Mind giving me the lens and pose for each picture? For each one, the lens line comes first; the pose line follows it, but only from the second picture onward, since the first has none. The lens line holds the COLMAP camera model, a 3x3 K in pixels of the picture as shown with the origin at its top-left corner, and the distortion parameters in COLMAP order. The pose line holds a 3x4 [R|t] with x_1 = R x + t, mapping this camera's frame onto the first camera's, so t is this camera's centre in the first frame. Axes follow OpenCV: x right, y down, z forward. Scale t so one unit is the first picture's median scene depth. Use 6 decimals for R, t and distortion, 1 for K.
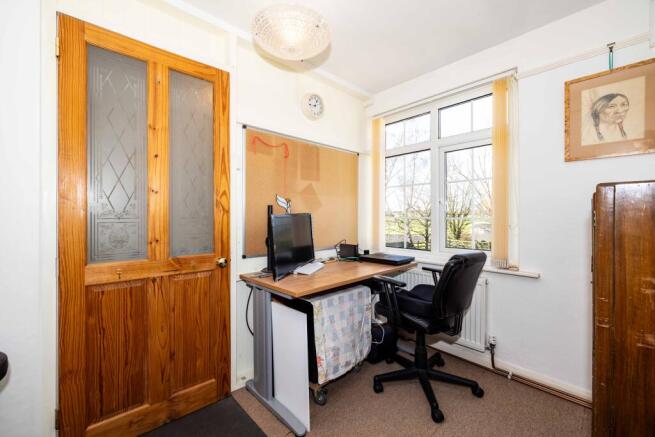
lens RADIAL K [[272.1, 0, 323.1], [0, 272.1, 216.3], [0, 0, 1]] dist [-0.000437, -0.000445]
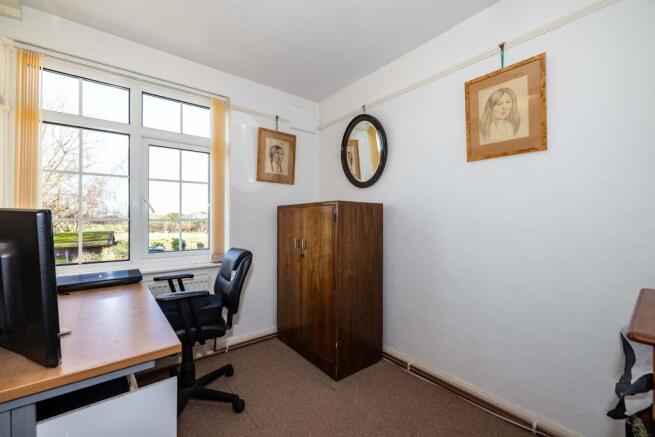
lens RADIAL K [[272.1, 0, 323.2], [0, 272.1, 218.7], [0, 0, 1]] dist [-0.000437, -0.000445]
pose [[0.072864, 0.009590, 0.997296, -0.468977], [0.002651, 0.999948, -0.009810, 0.016074], [-0.997338, 0.003358, 0.072835, 0.465205]]
